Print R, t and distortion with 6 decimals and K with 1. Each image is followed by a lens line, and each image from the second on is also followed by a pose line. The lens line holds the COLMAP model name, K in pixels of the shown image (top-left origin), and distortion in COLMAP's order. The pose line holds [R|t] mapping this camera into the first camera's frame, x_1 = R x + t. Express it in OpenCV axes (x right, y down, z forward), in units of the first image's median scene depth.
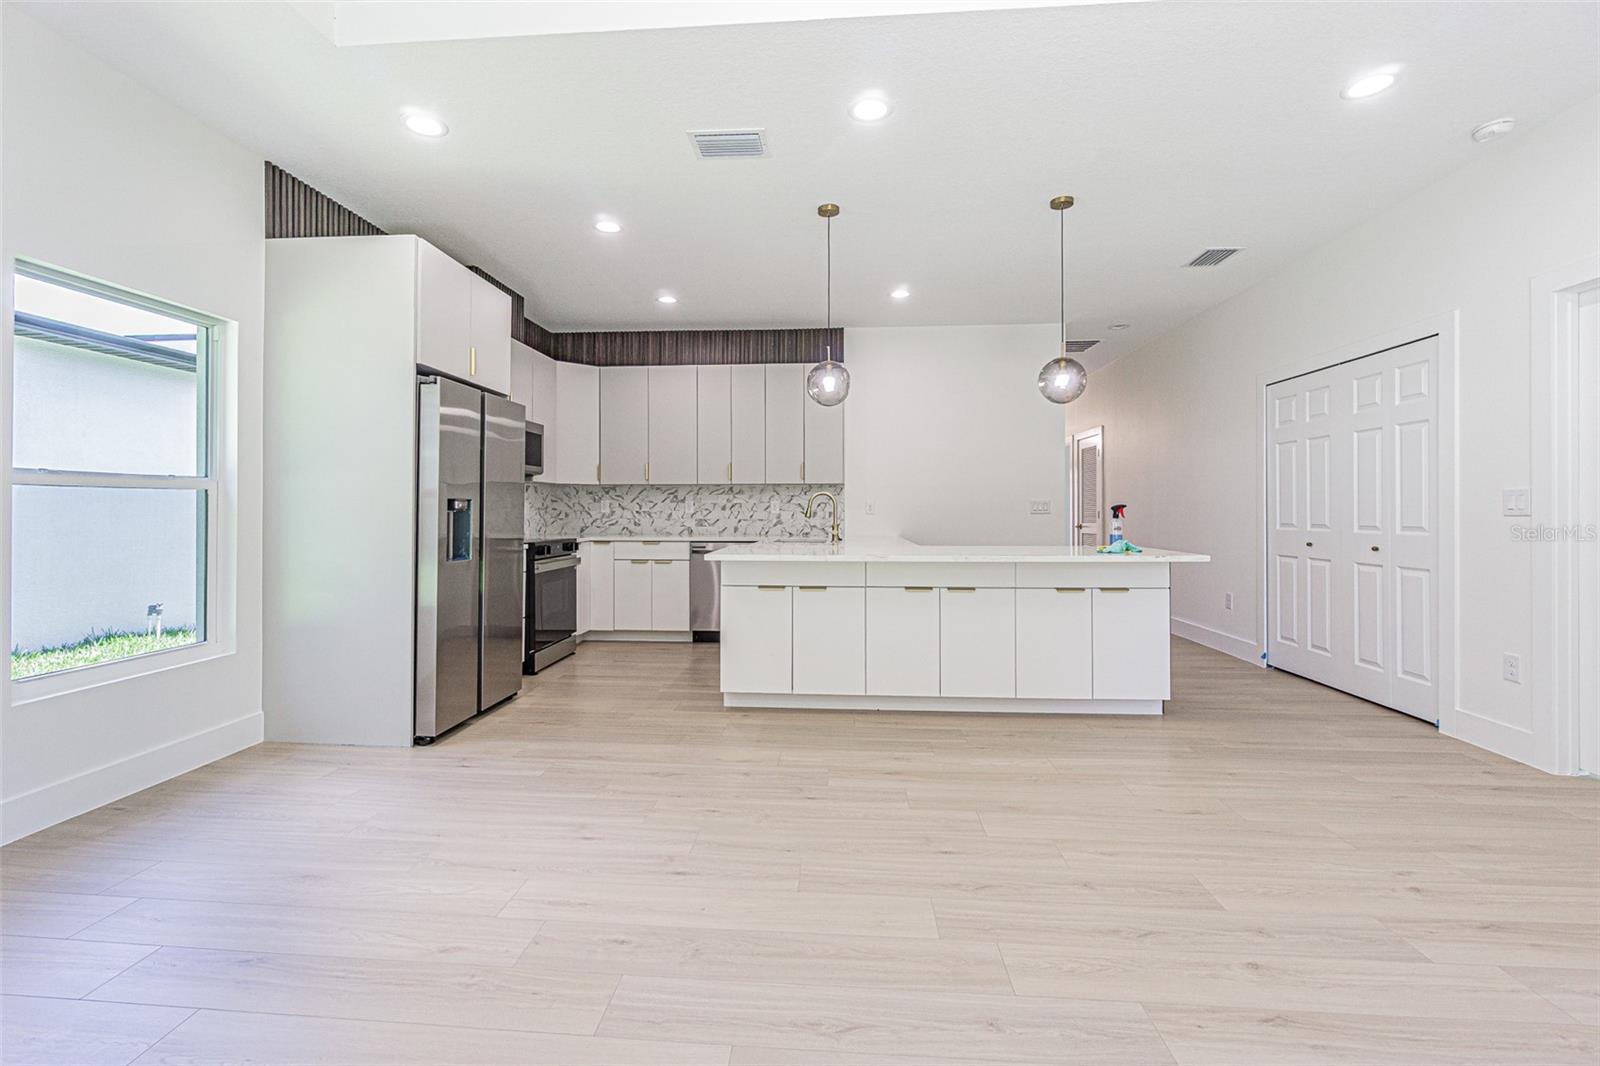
lens RADIAL K [[694.4, 0, 785.2], [0, 694.4, 509.5], [0, 0, 1]] dist [-0.003176, 0.000490]
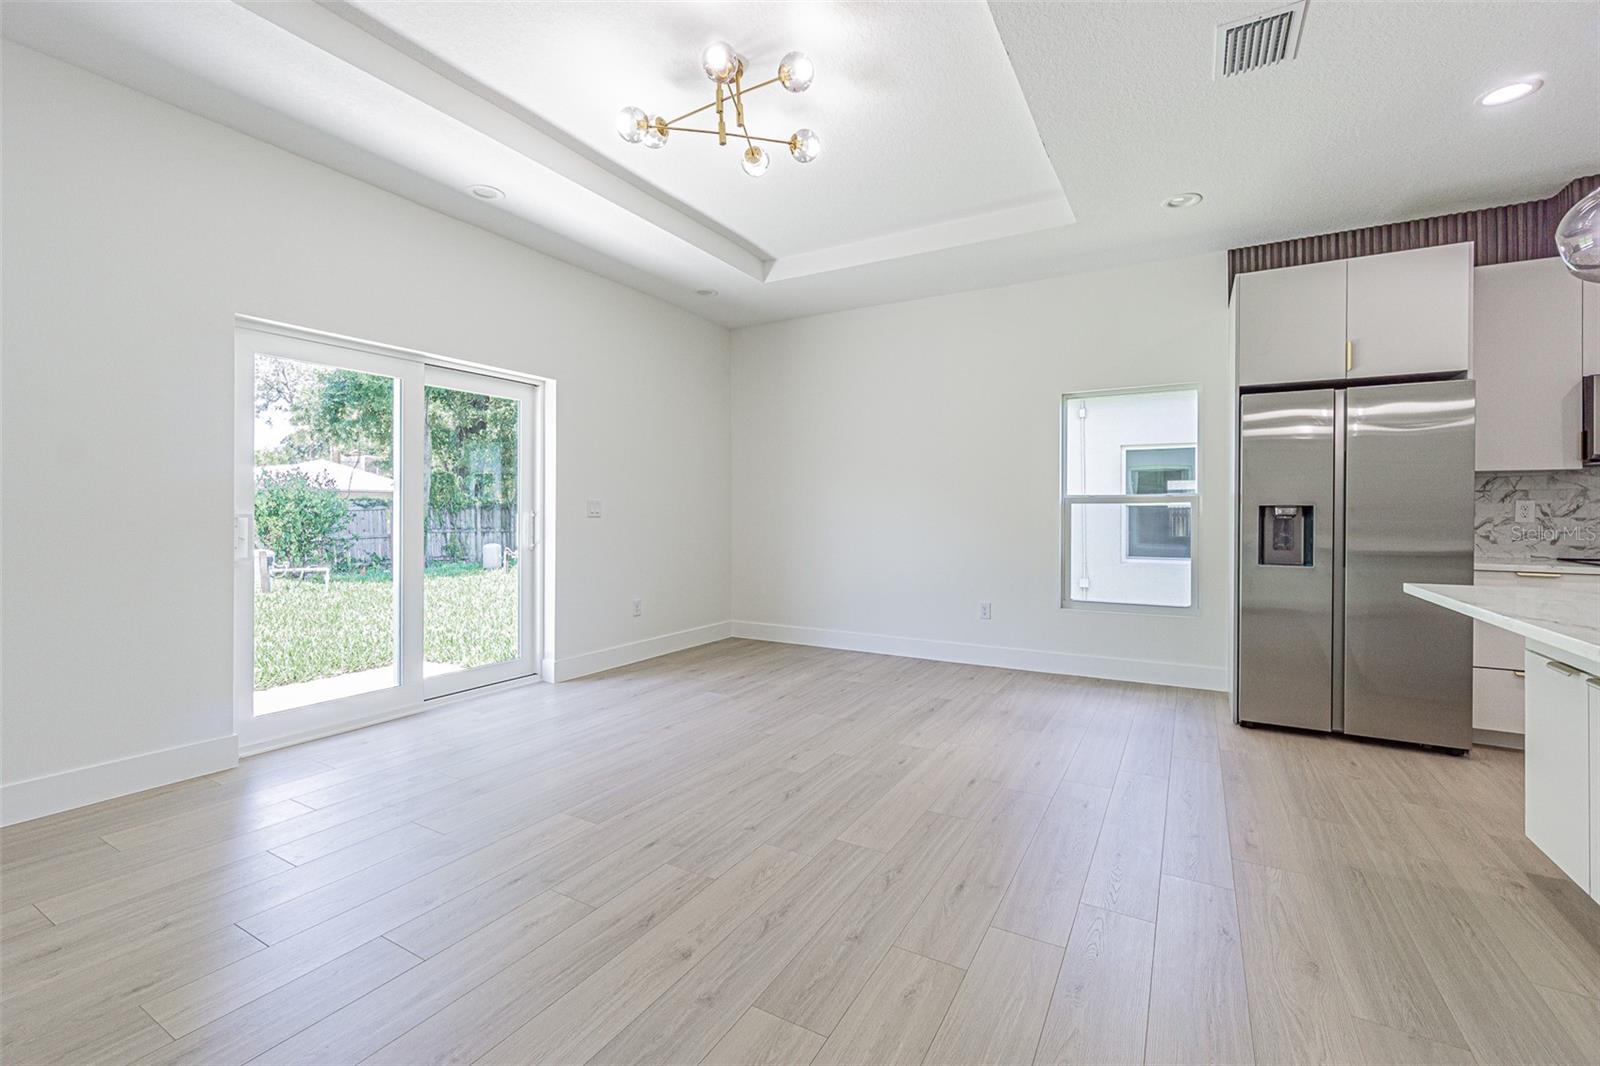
lens RADIAL K [[694.4, 0, 785.2], [0, 694.4, 509.5], [0, 0, 1]] dist [-0.003176, 0.000490]
pose [[-0.439983, -0.009236, -0.897958, 0.668254], [-0.000129, 0.999948, -0.010222, 0.001435], [0.898006, -0.004381, -0.439962, 0.686823]]
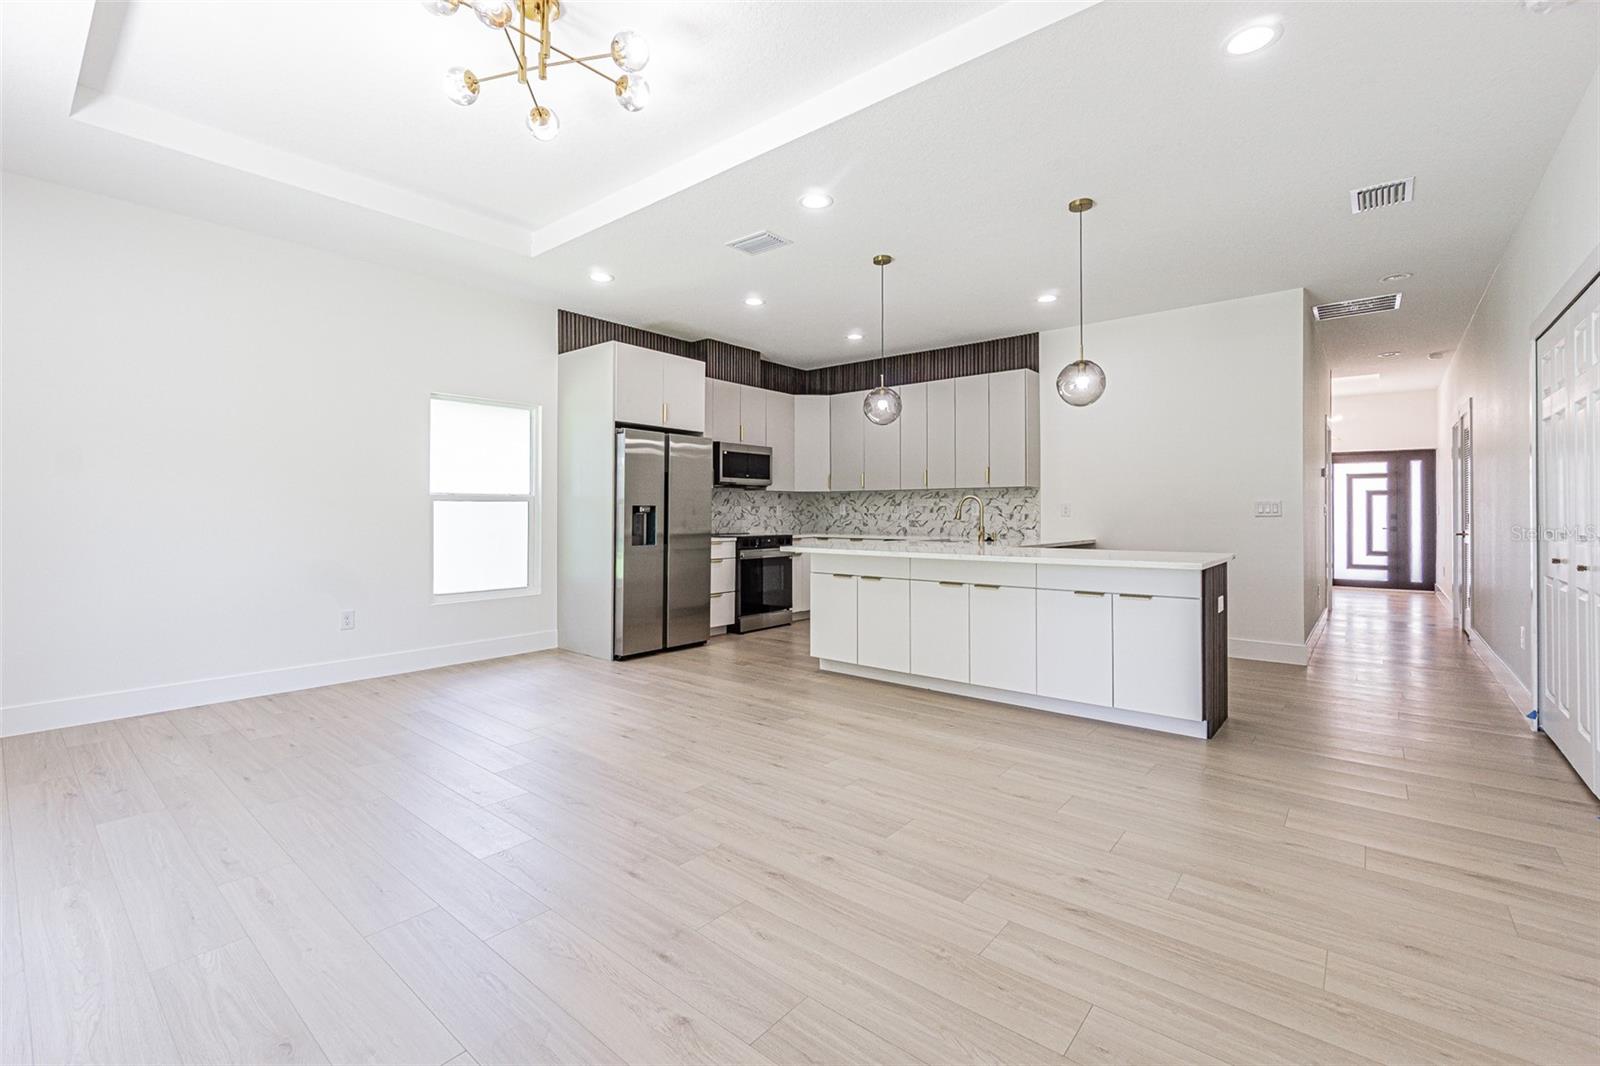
lens RADIAL K [[694.4, 0, 785.2], [0, 694.4, 509.5], [0, 0, 1]] dist [-0.003176, 0.000490]
pose [[0.809625, -0.002464, -0.586942, 0.598850], [0.000856, 0.999995, -0.003017, -0.001236], [0.586946, 0.001940, 0.809623, -0.052091]]
